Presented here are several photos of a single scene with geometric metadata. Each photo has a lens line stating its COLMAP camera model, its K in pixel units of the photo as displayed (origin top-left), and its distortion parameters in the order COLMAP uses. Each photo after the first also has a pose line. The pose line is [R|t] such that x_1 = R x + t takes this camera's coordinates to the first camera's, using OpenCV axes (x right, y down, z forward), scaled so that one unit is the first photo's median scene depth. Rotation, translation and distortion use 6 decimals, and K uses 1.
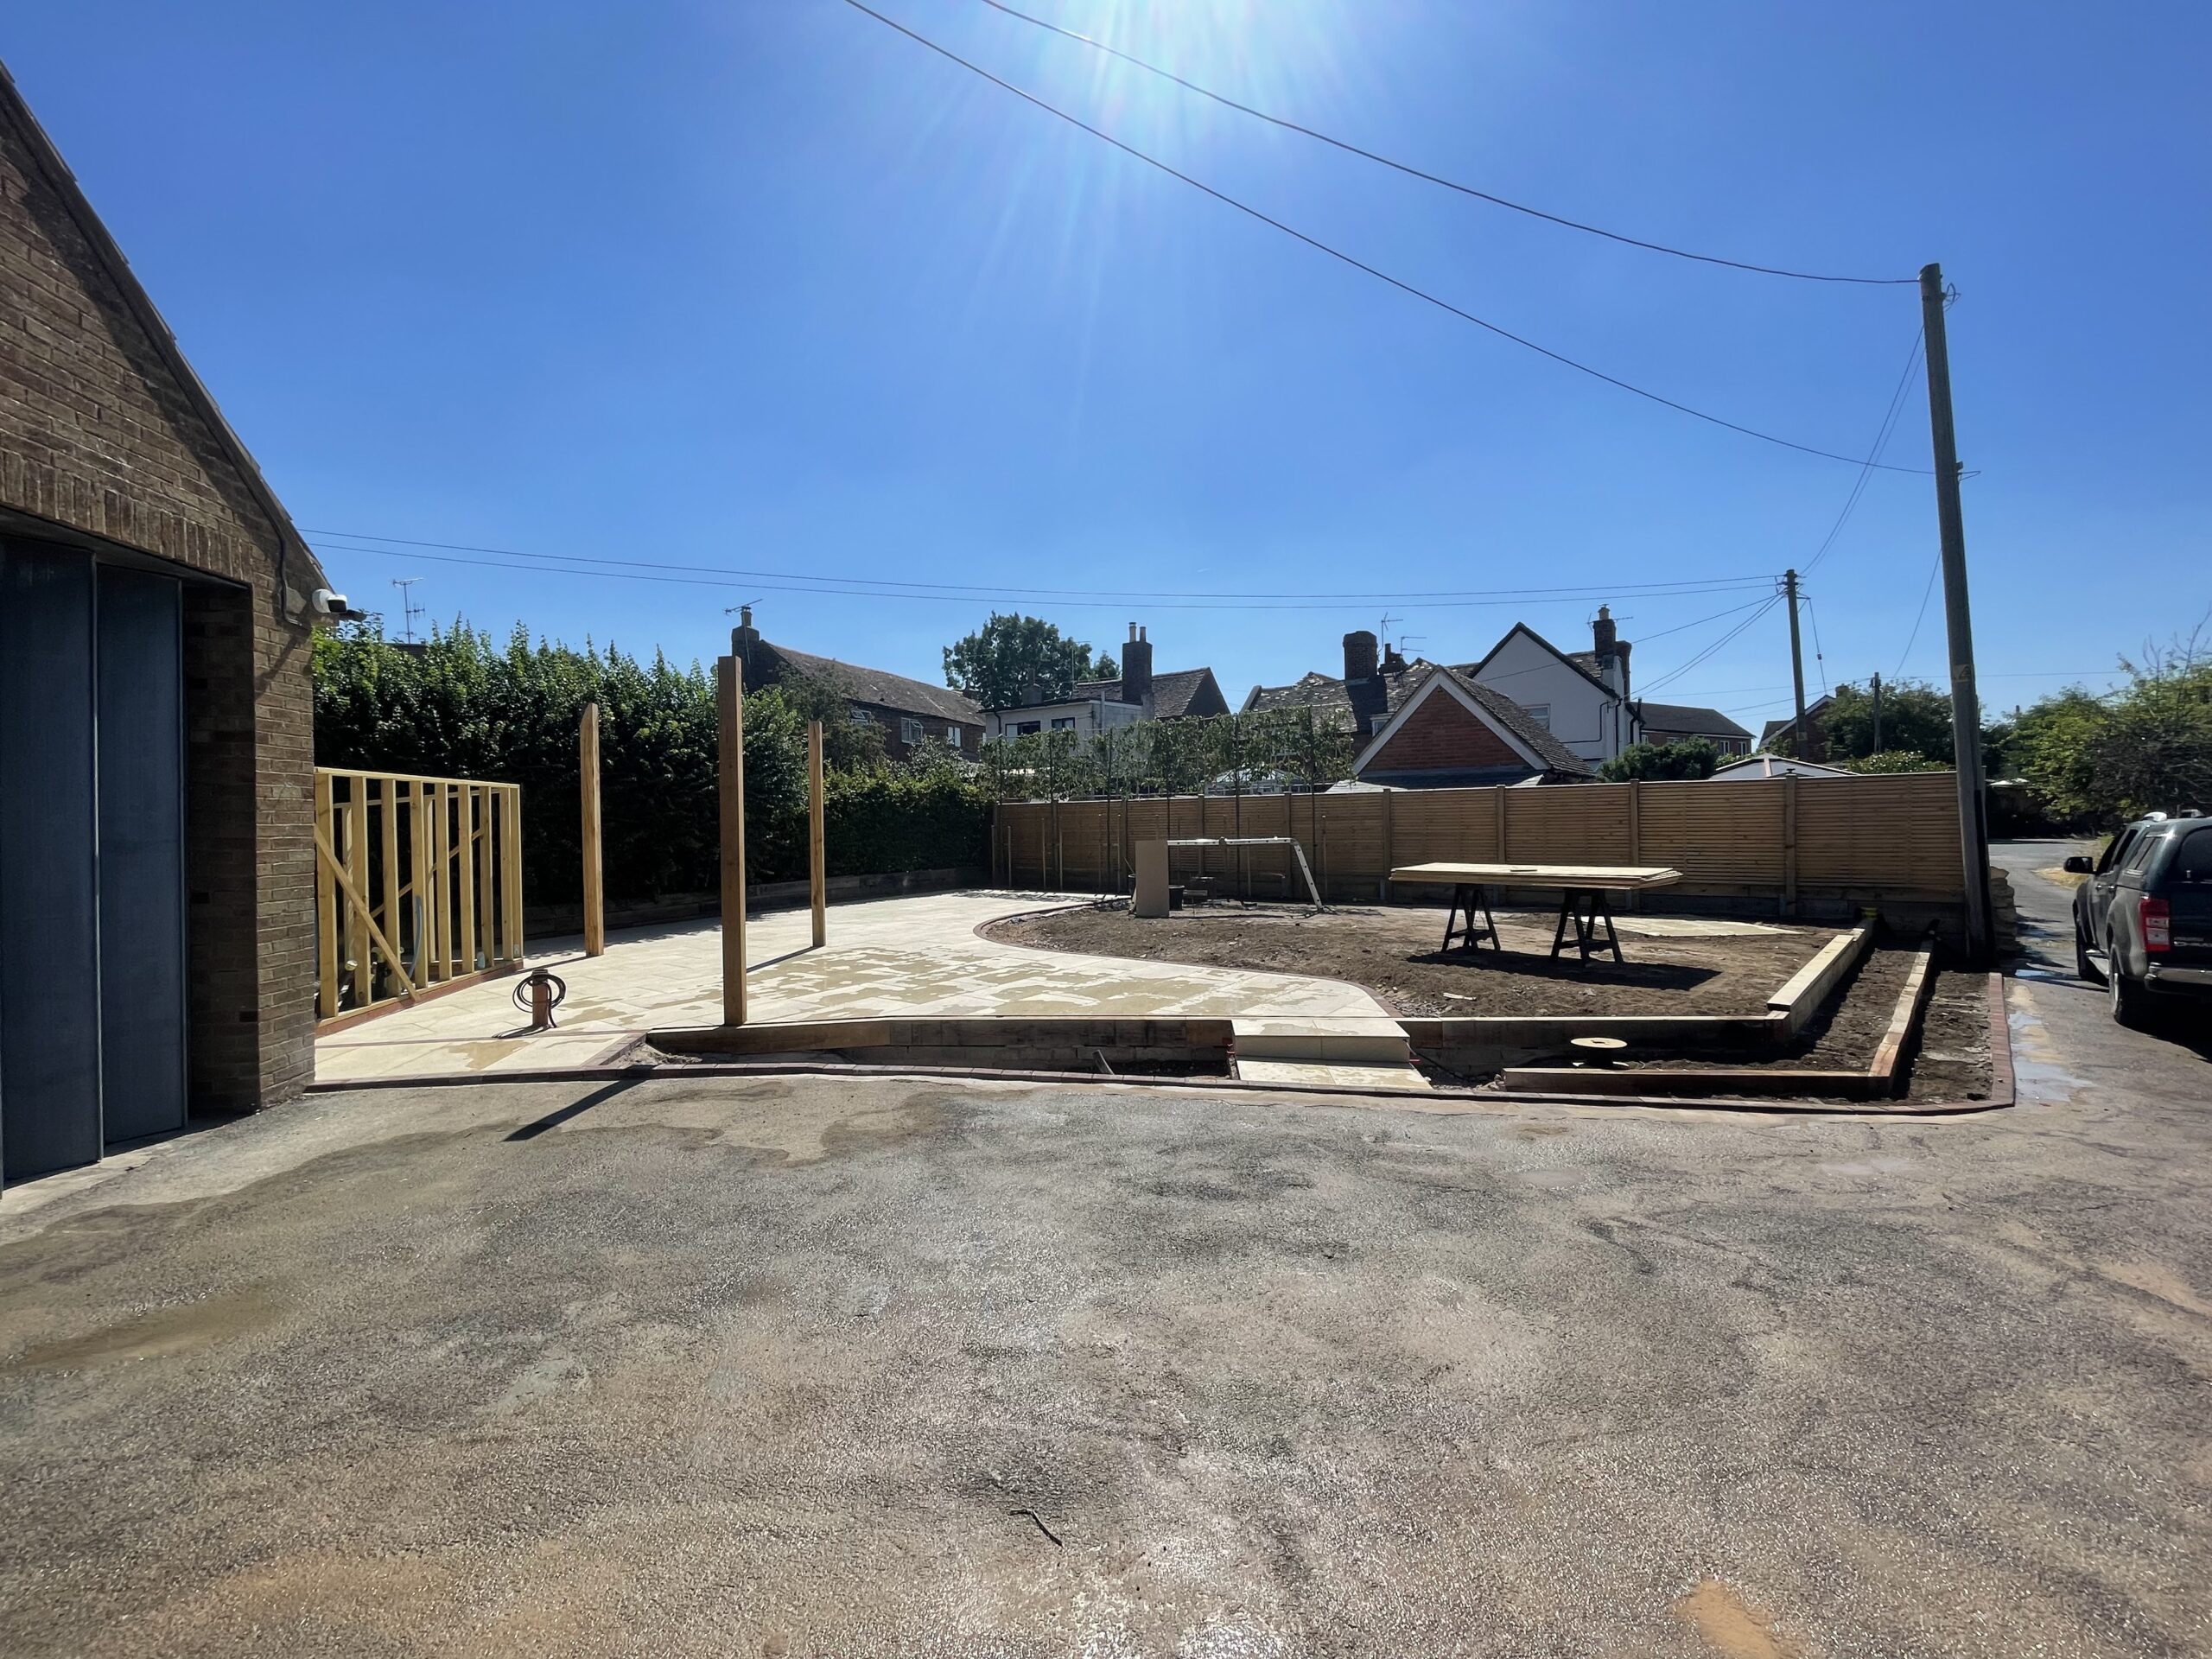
lens RADIAL K [[890.4, 0, 1091.1], [0, 890.4, 821.4], [0, 0, 1]] dist [0.002784, -0.002785]
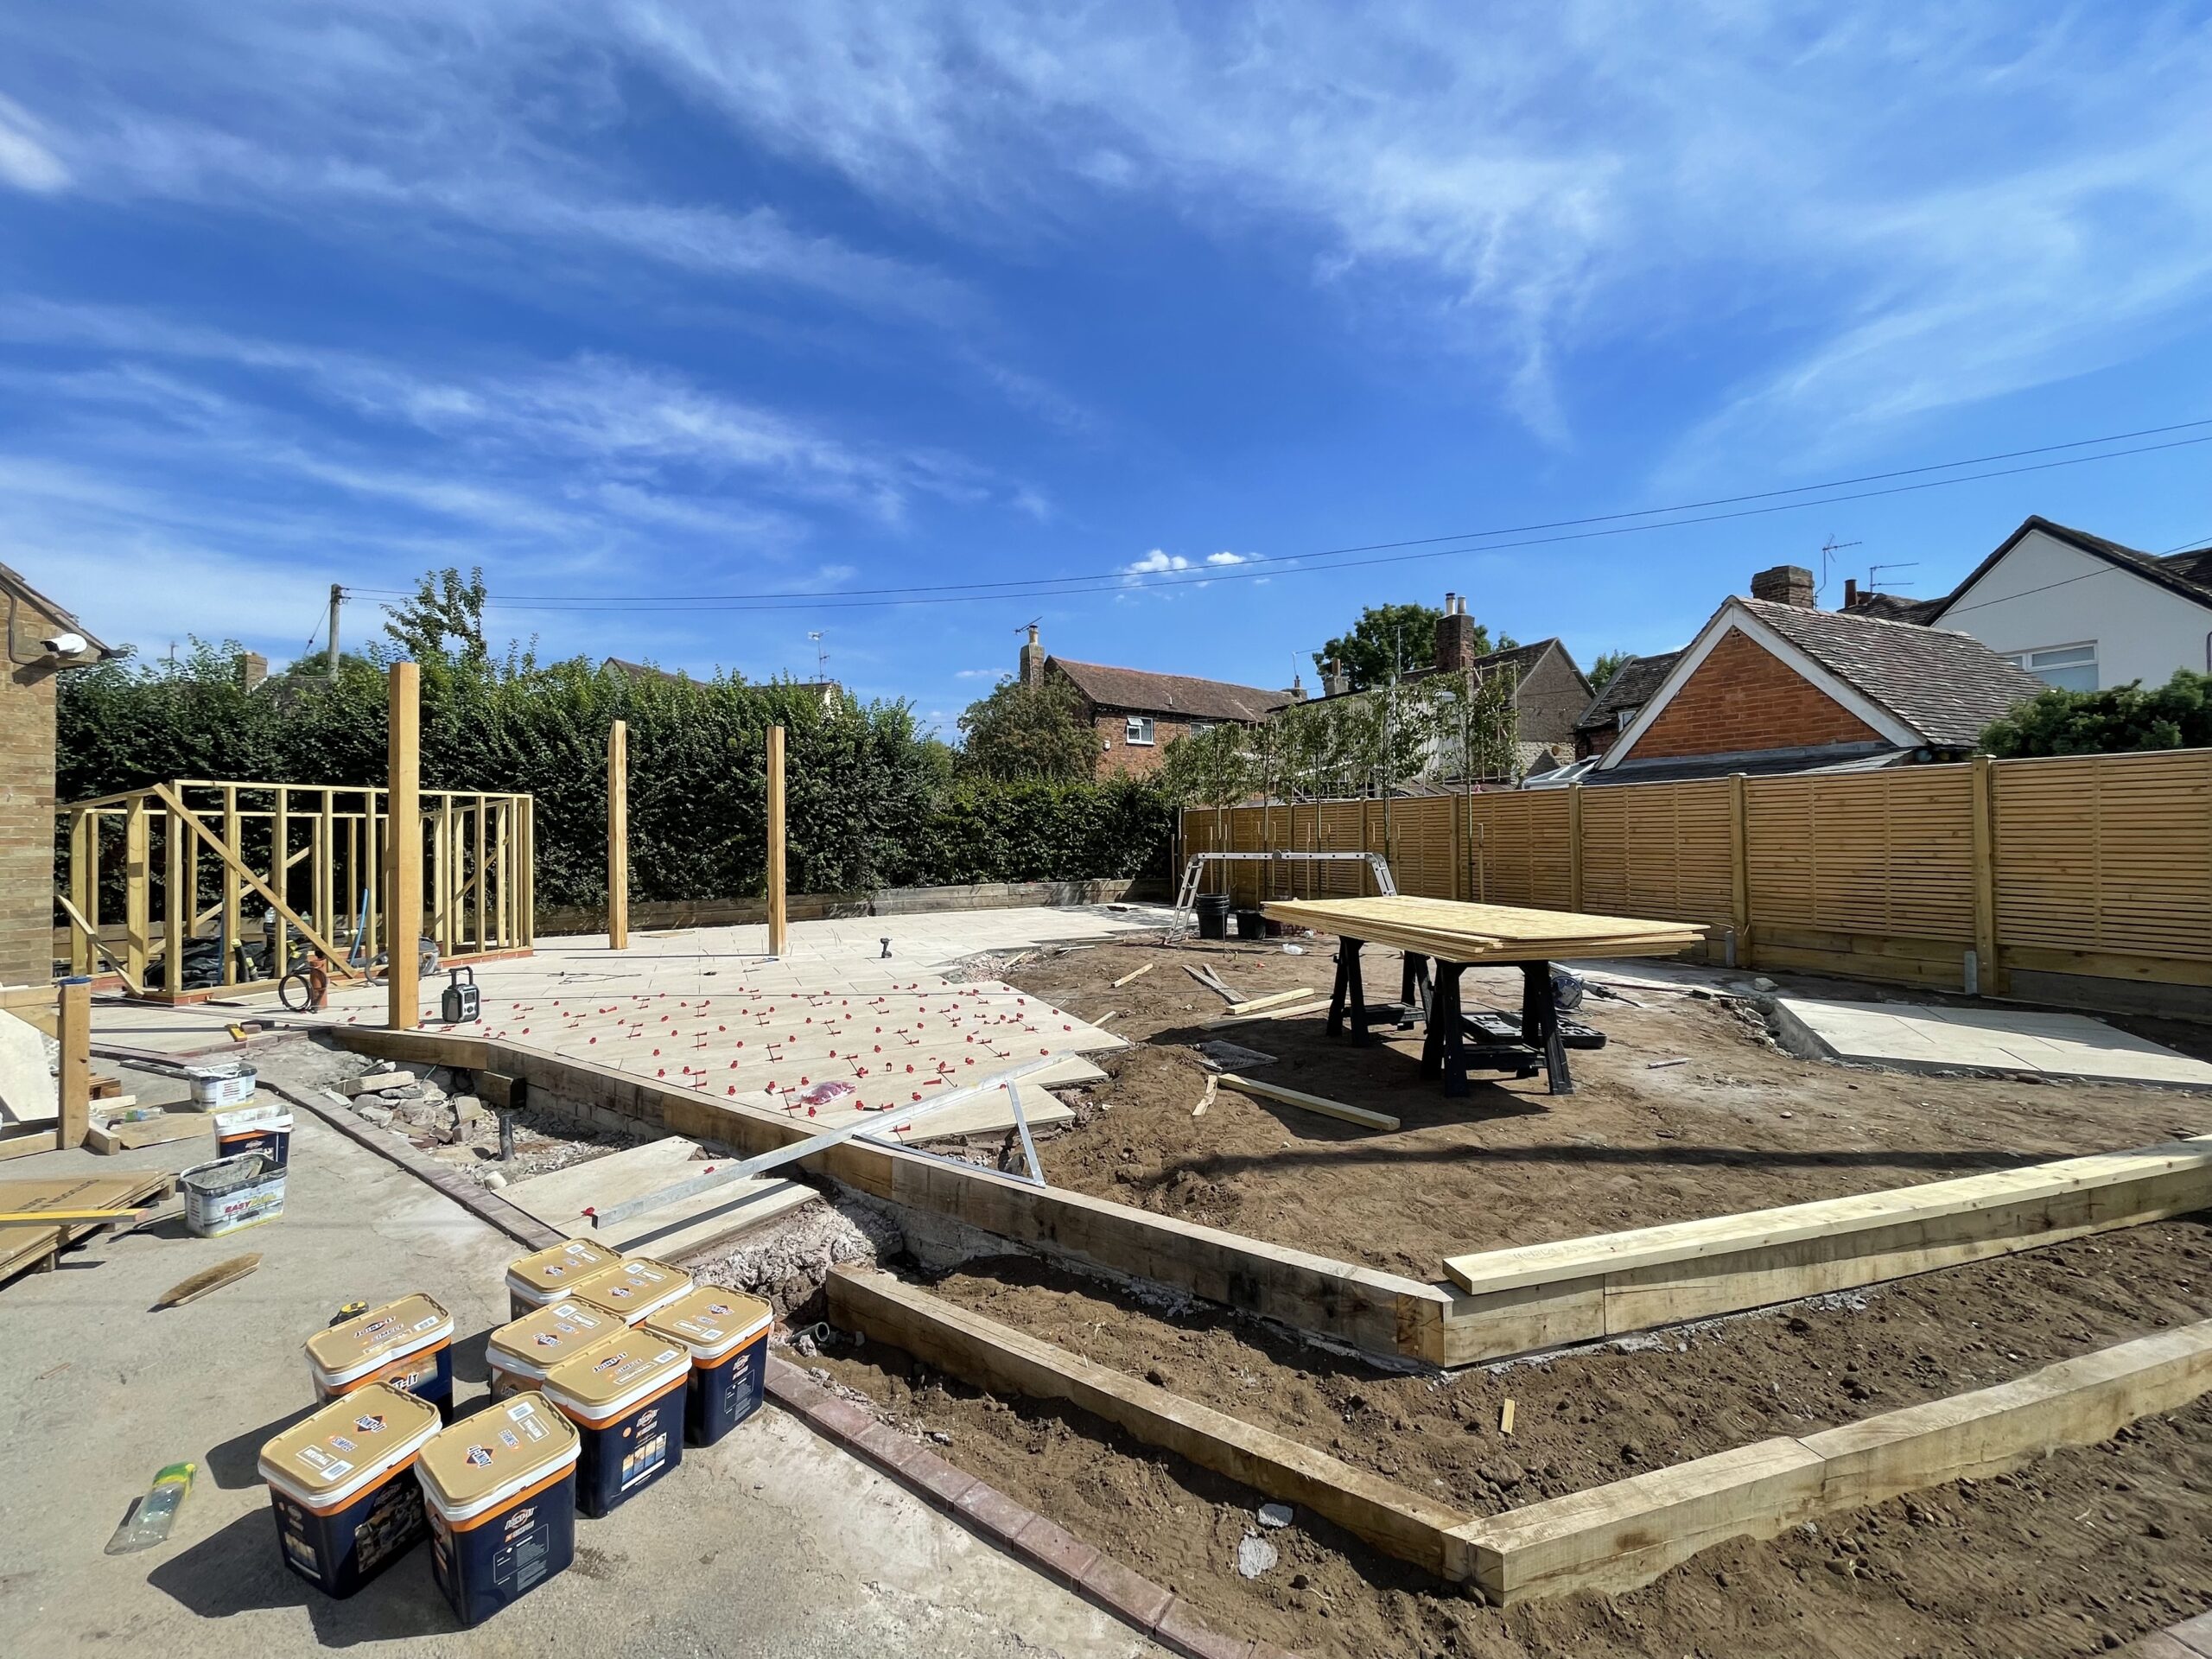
lens RADIAL K [[876.7, 0, 1077.1], [0, 876.7, 824.5], [0, 0, 1]] dist [0.000165, -0.000113]
pose [[0.870251, 0.000864, -0.492608, 0.251323], [-0.003107, 0.999988, -0.003736, -0.000859], [0.492599, 0.004782, 0.870243, 0.165975]]
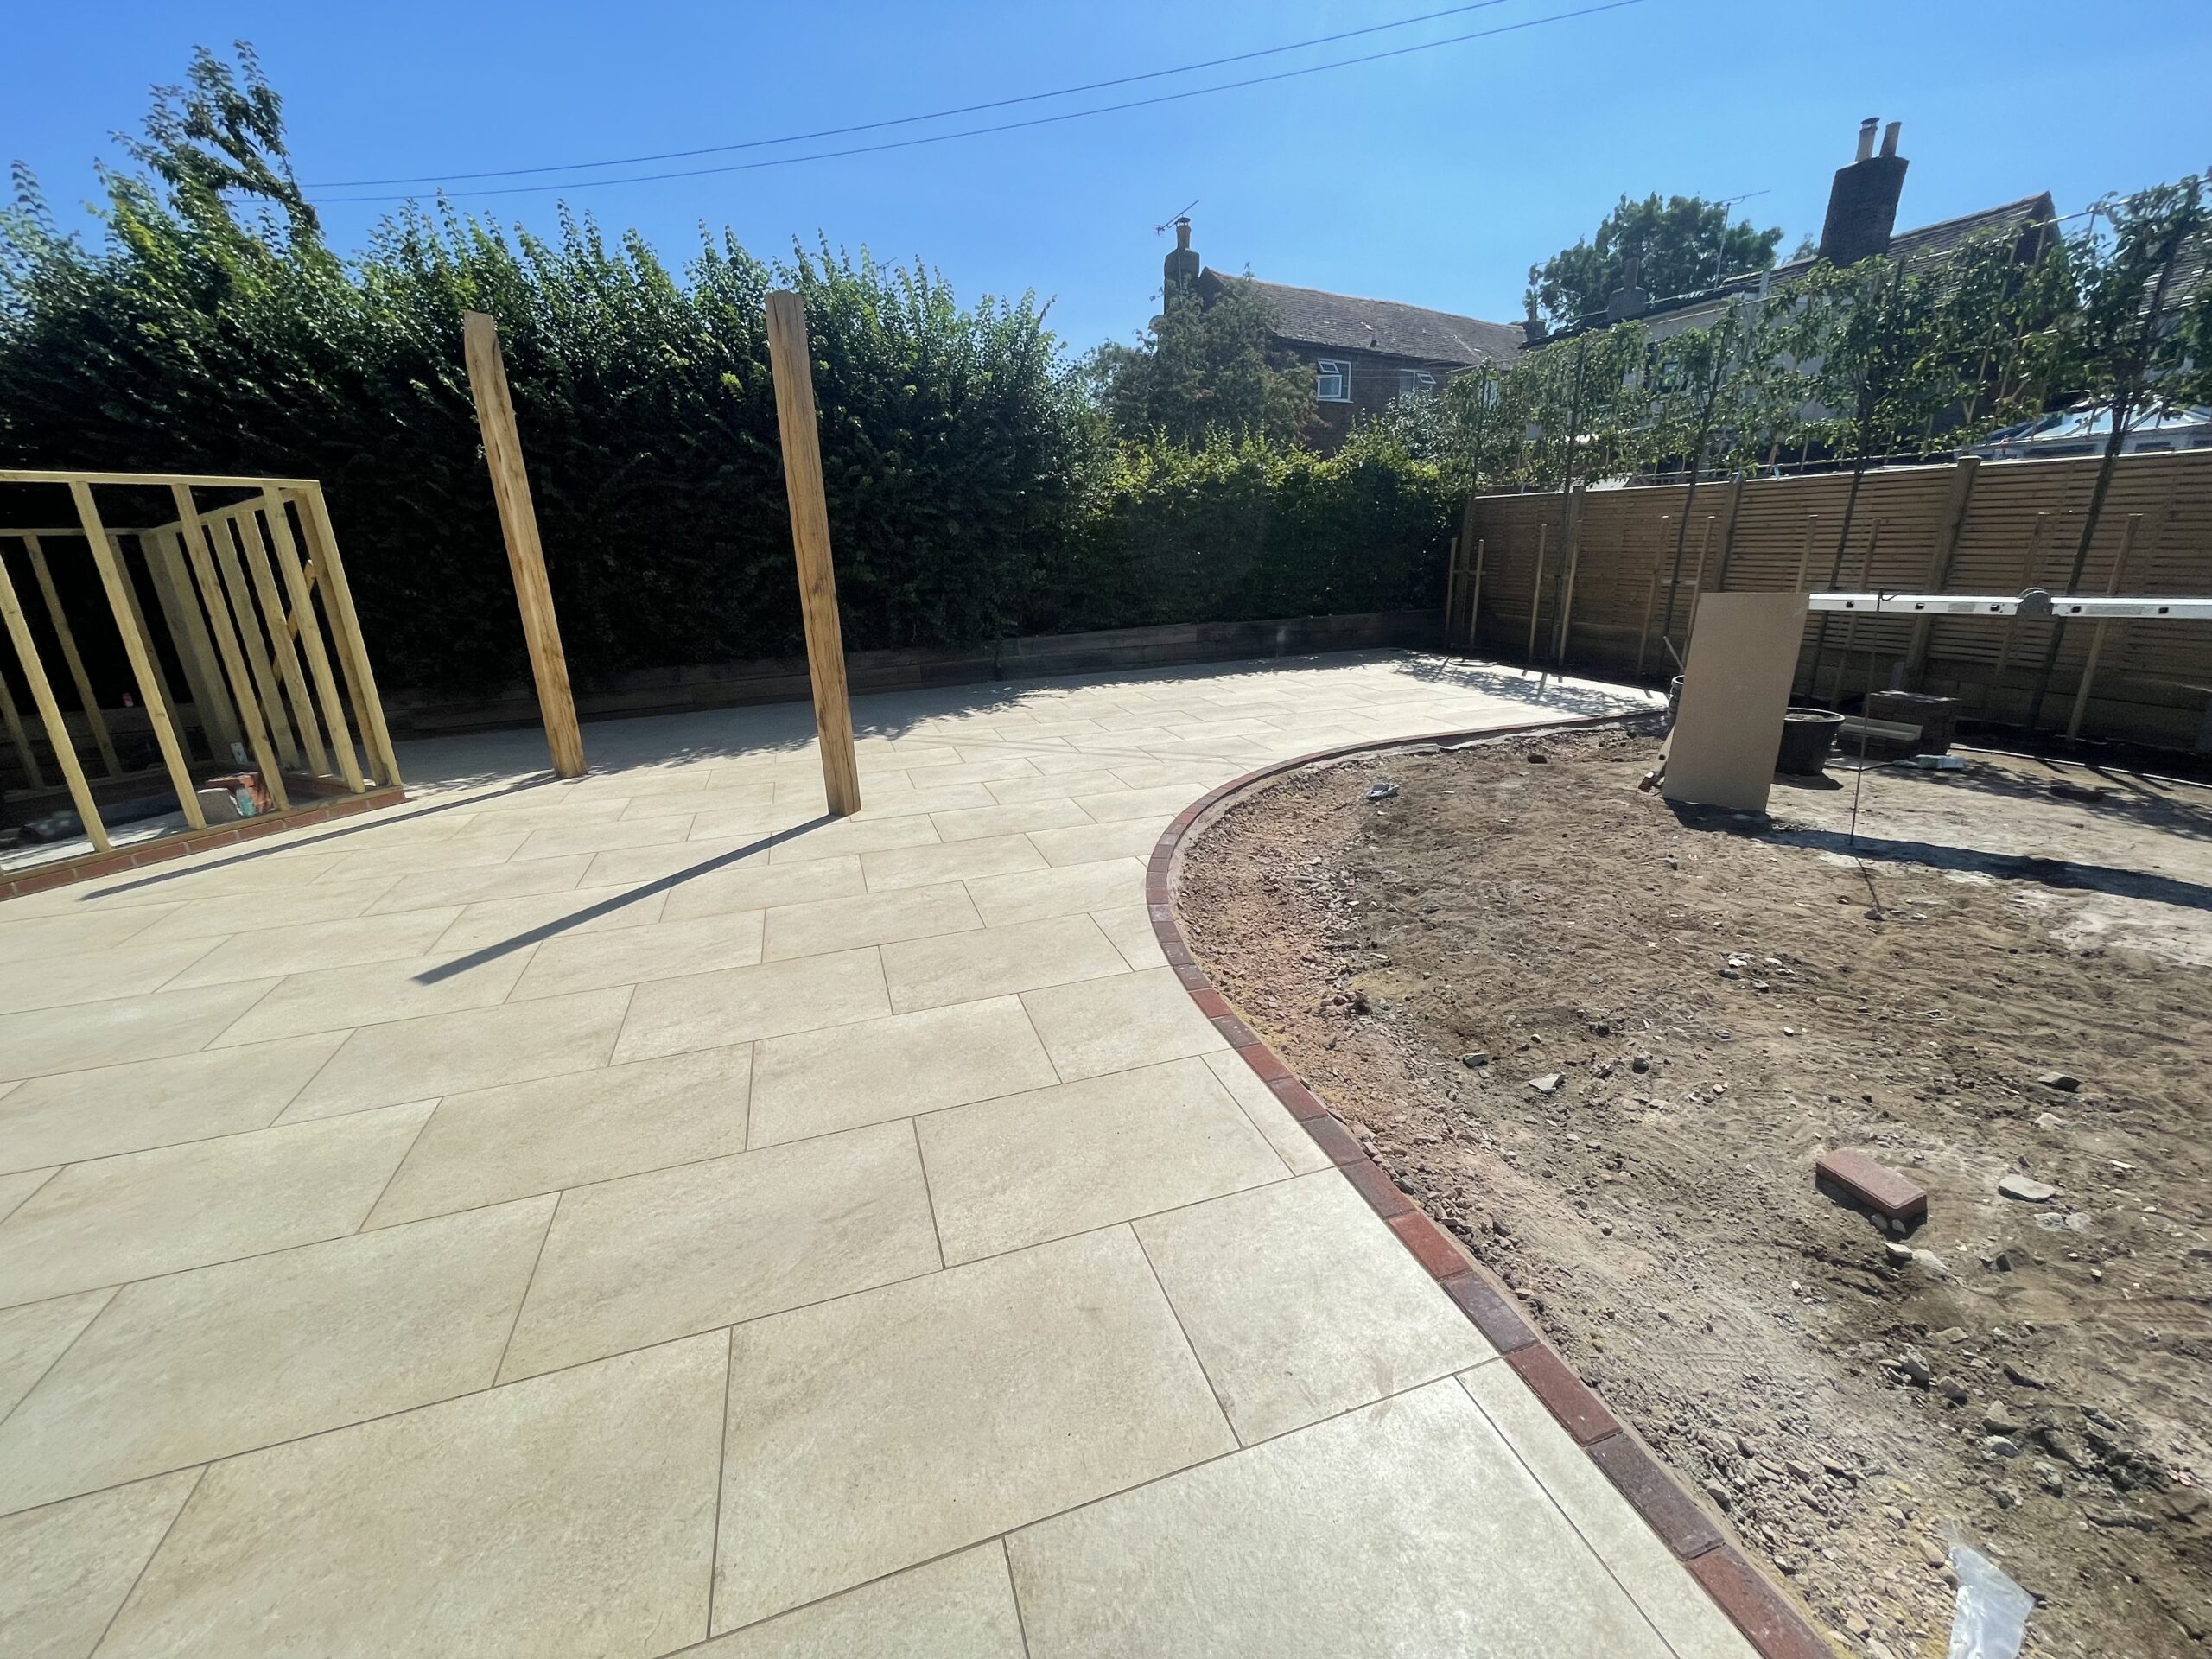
lens RADIAL K [[890.4, 0, 1091.1], [0, 890.4, 821.4], [0, 0, 1]] dist [0.002784, -0.002785]
pose [[0.821158, 0.170340, -0.544686, 0.040639], [0.011115, 0.949463, 0.313683, -0.004964], [0.570592, -0.263638, 0.777766, 0.372946]]
